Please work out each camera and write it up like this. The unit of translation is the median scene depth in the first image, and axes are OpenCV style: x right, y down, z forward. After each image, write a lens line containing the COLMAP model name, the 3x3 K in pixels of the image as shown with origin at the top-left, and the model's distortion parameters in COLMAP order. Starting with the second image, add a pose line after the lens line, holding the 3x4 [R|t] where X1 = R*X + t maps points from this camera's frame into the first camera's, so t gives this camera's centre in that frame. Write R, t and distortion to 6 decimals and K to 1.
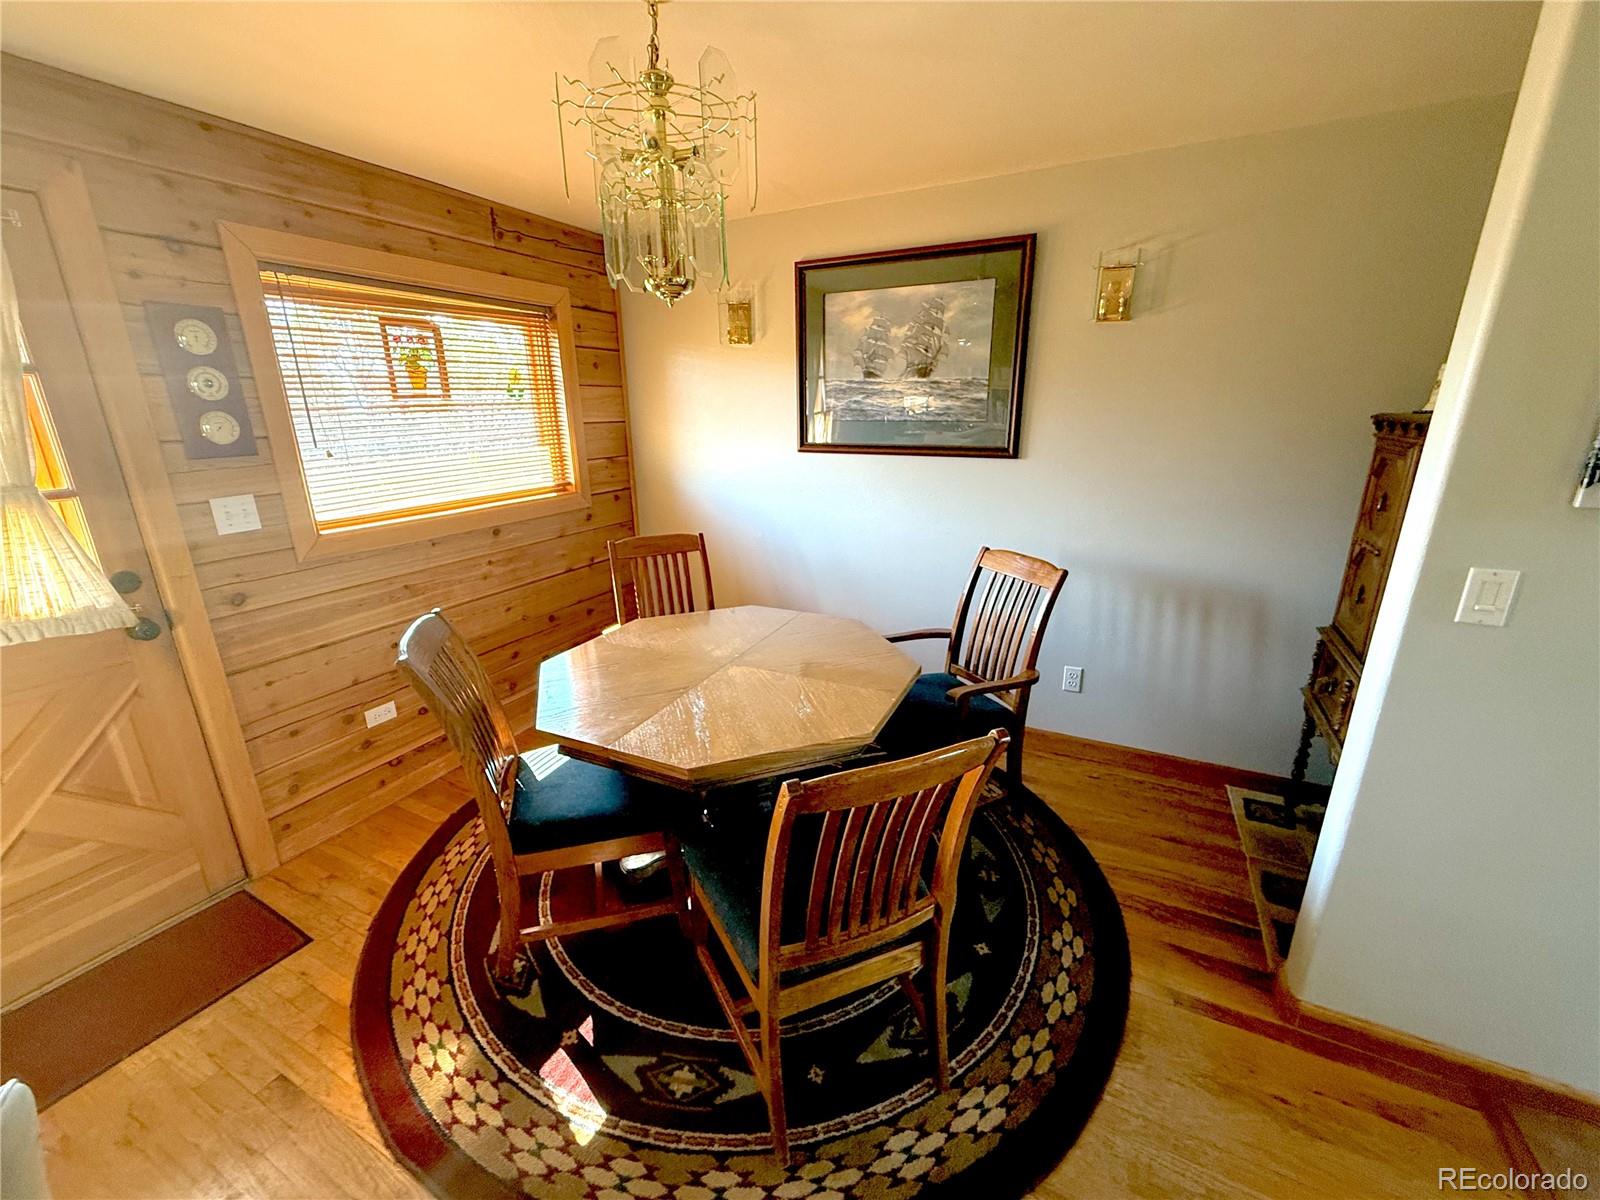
lens RADIAL K [[639.4, 0, 799.0], [0, 639.4, 599.2], [0, 0, 1]] dist [-0.001508, -0.000809]
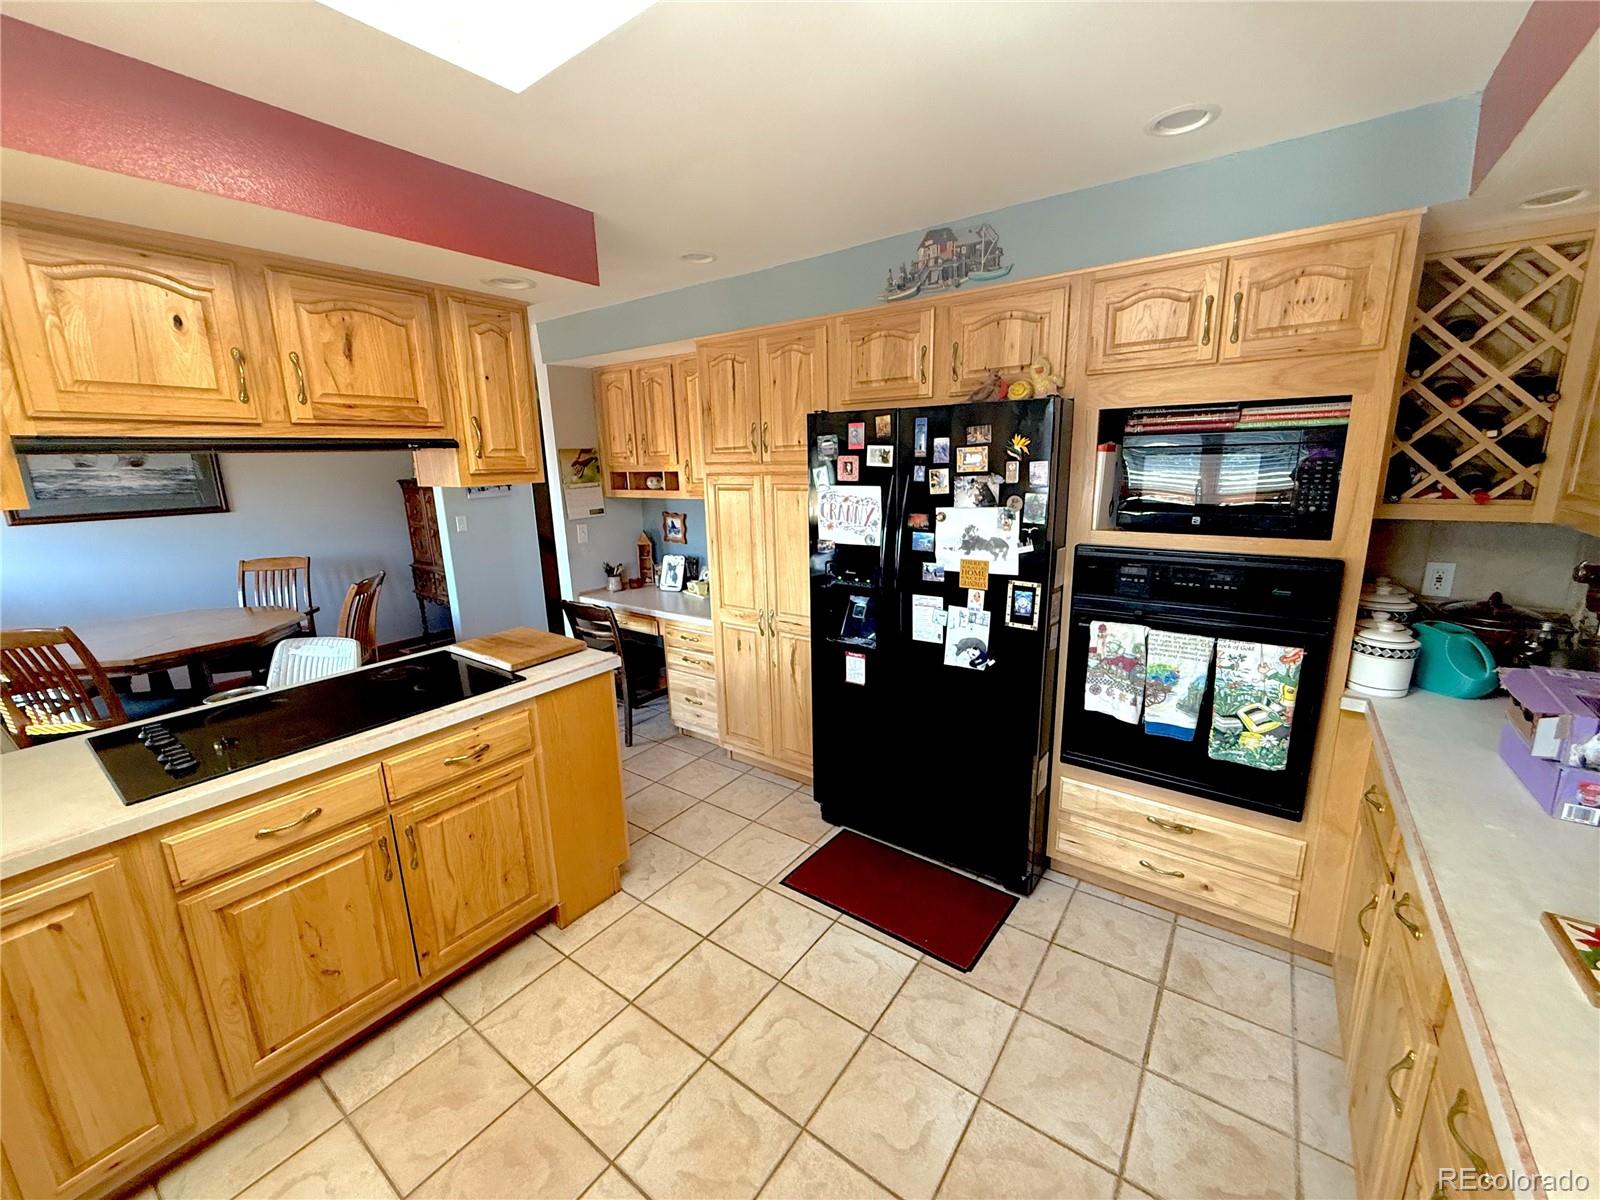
lens RADIAL K [[639.4, 0, 795.1], [0, 639.4, 597.9], [0, 0, 1]] dist [-0.001508, -0.000809]
pose [[0.166186, -0.206409, 0.964250, -1.151020], [0.311634, 0.938726, 0.147236, 0.228400], [-0.935557, 0.276024, 0.220327, -0.773009]]
